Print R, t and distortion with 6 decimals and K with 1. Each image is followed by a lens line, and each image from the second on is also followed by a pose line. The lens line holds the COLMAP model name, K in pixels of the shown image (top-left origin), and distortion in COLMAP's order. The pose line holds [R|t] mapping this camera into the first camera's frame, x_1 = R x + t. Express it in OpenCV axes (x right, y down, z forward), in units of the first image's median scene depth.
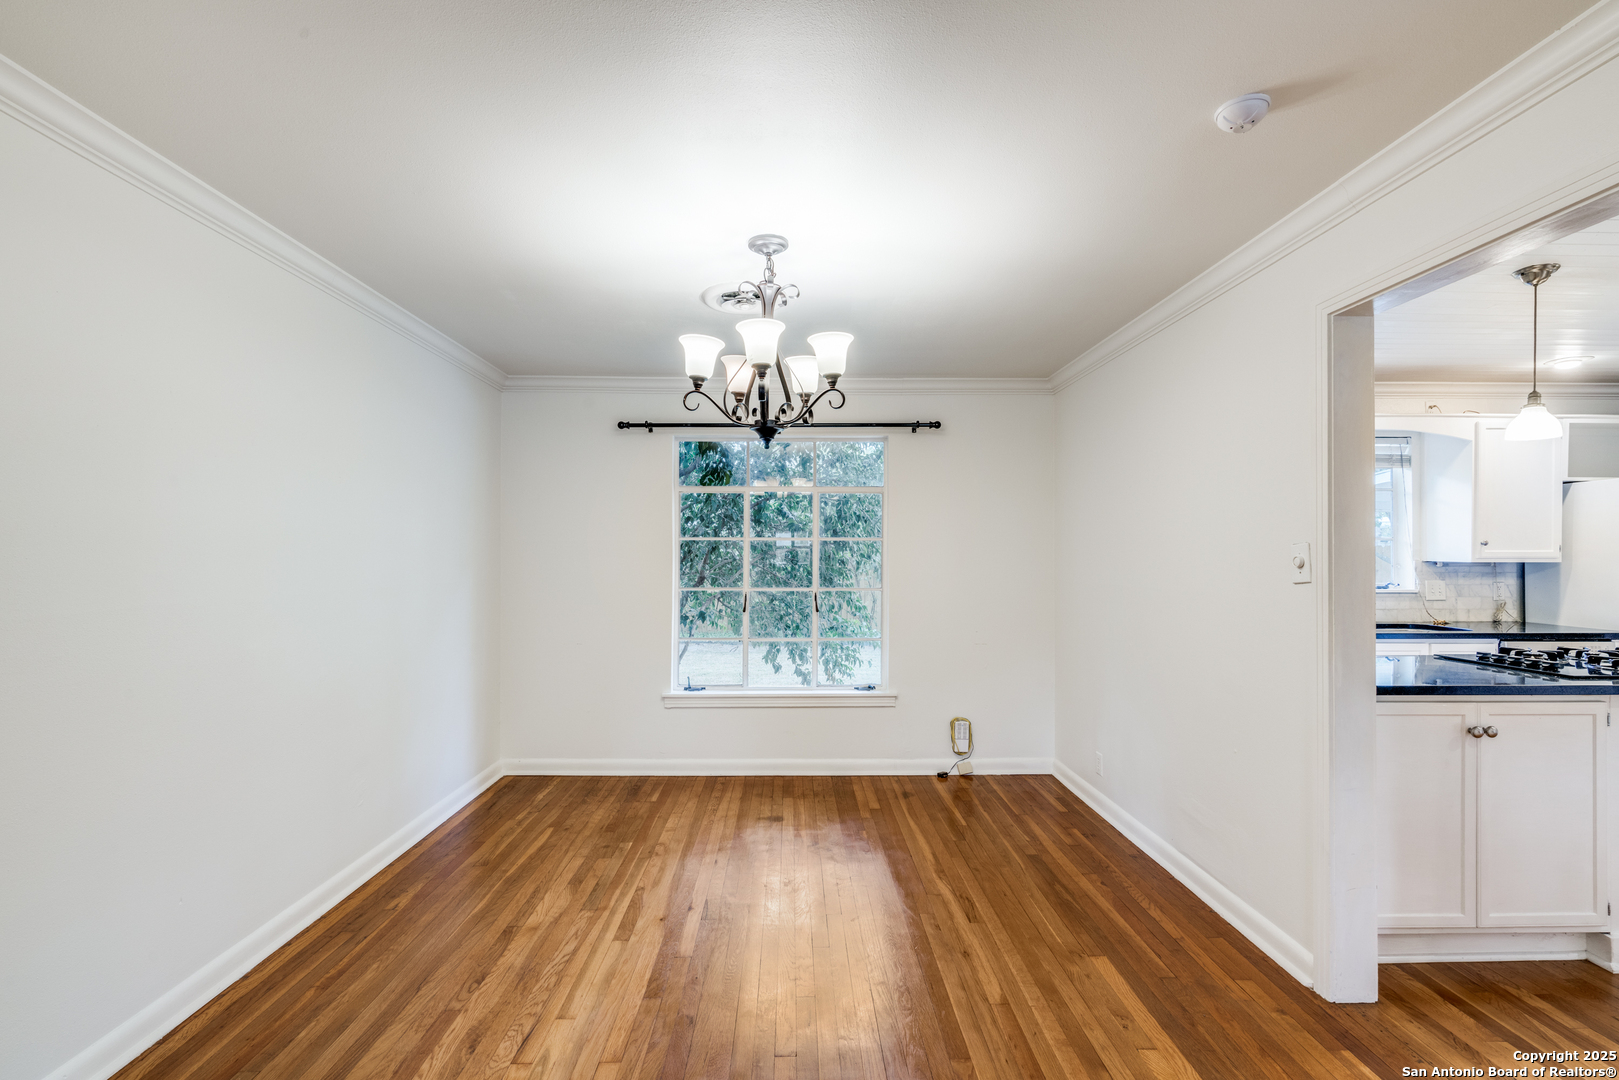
lens RADIAL K [[735.9, 0, 809.2], [0, 735.9, 549.1], [0, 0, 1]] dist [-0.000929, 0.000196]
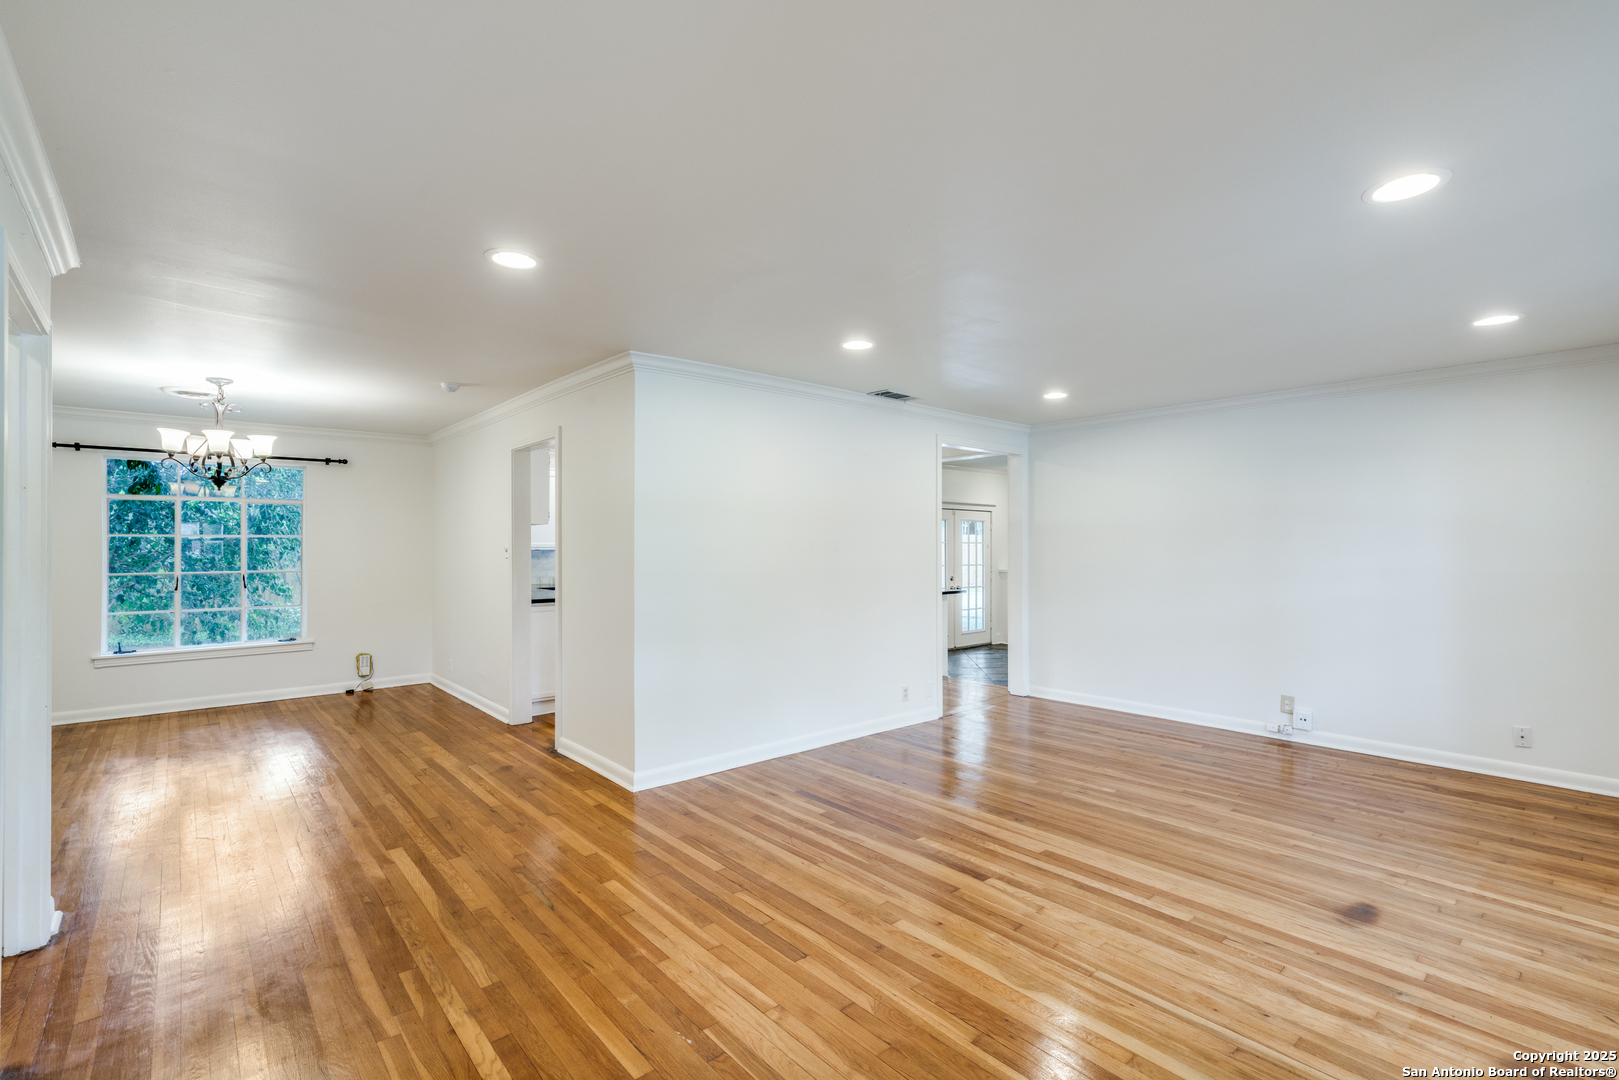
lens RADIAL K [[725.4, 0, 810.6], [0, 725.4, 547.2], [0, 0, 1]] dist [-0.001898, -0.000446]
pose [[0.768692, -0.003960, 0.639607, -0.043784], [-0.002194, 0.999959, 0.008827, -0.007081], [-0.639615, -0.008189, 0.768652, -0.752033]]
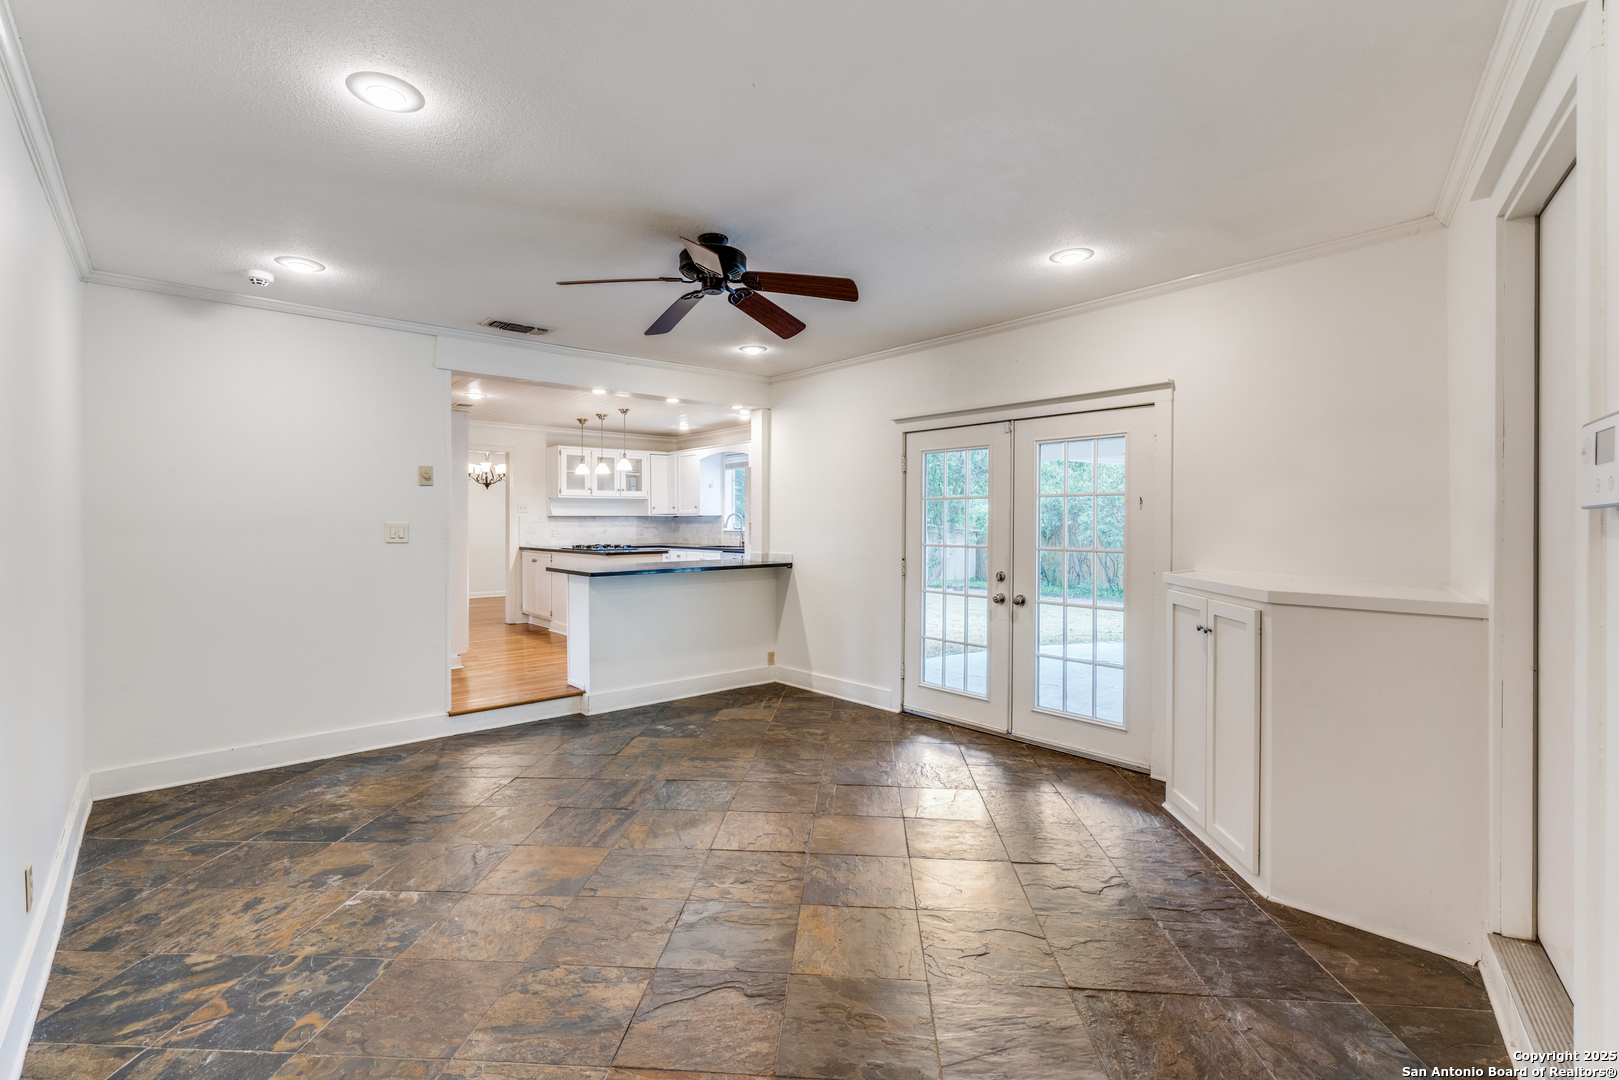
lens RADIAL K [[735.2, 0, 802.6], [0, 735.2, 532.6], [0, 0, 1]] dist [-0.000386, 0.000039]
pose [[0.629489, 0.006783, -0.776980, 2.435040], [0.009812, 0.999813, 0.016677, 0.031594], [0.776948, -0.018121, 0.629305, -0.140613]]
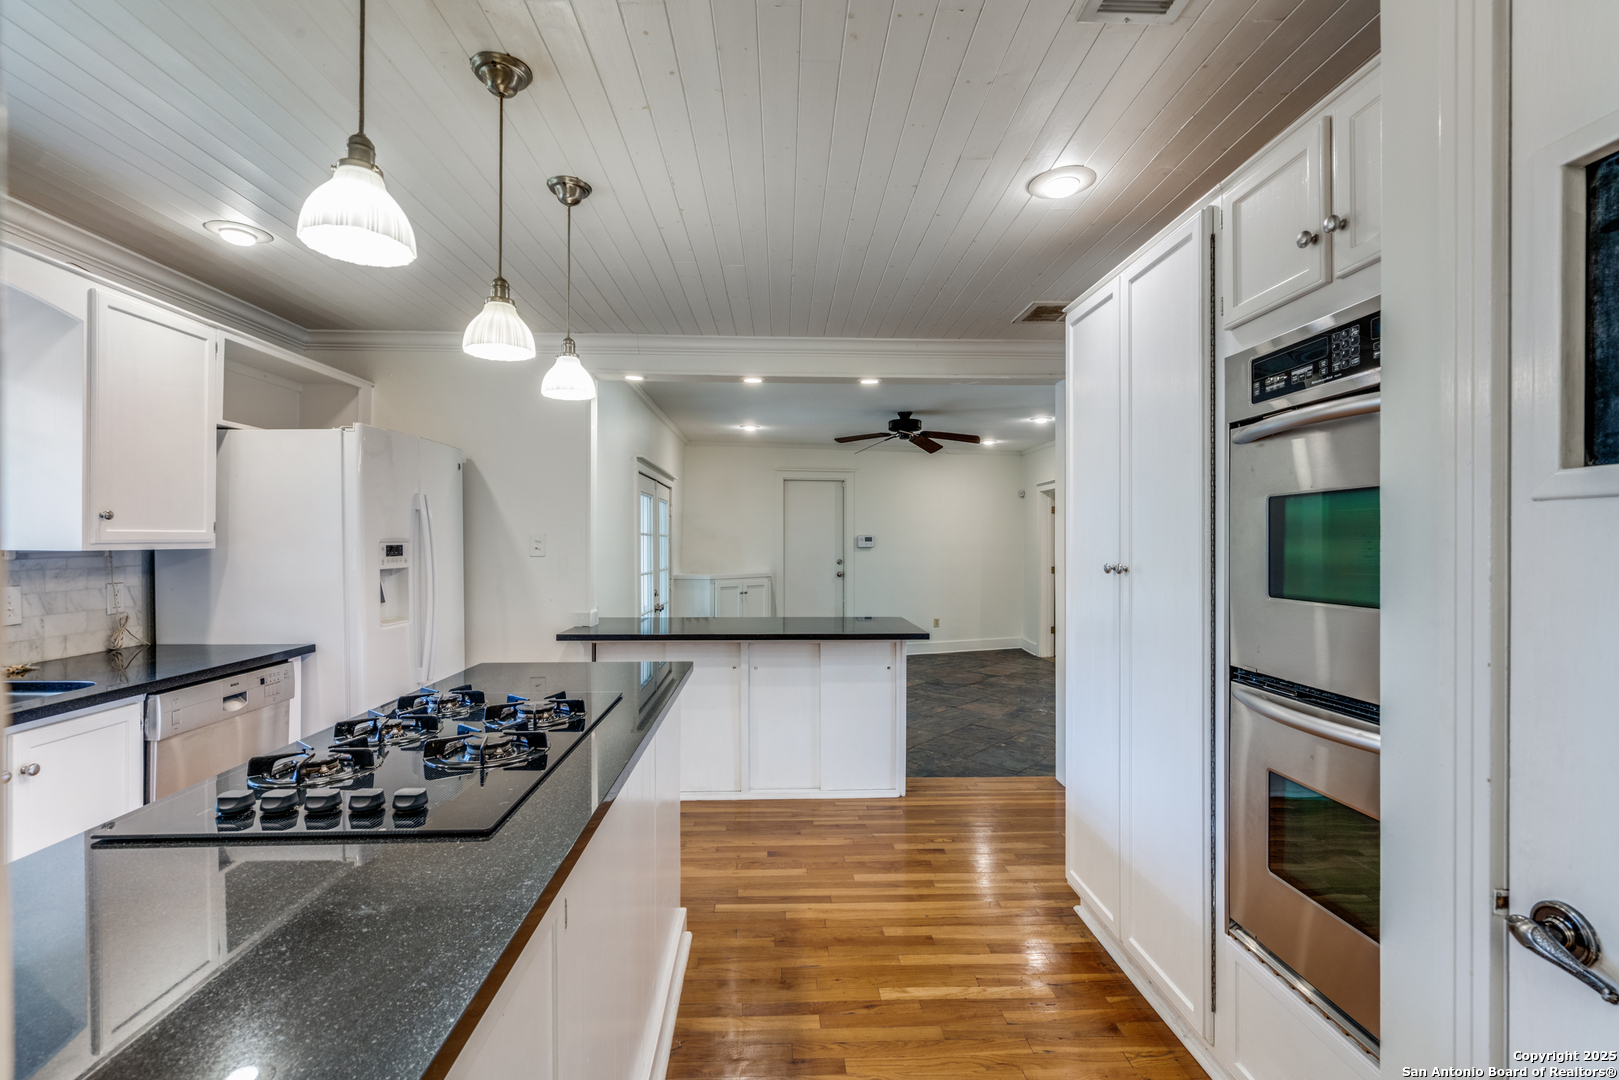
lens RADIAL K [[735.9, 0, 809.2], [0, 735.9, 549.1], [0, 0, 1]] dist [-0.000929, 0.000196]
pose [[-0.014813, -0.010639, 0.999834, 0.347334], [-0.003661, 0.999937, 0.010586, 0.009145], [-0.999884, -0.003504, -0.014851, 0.463222]]
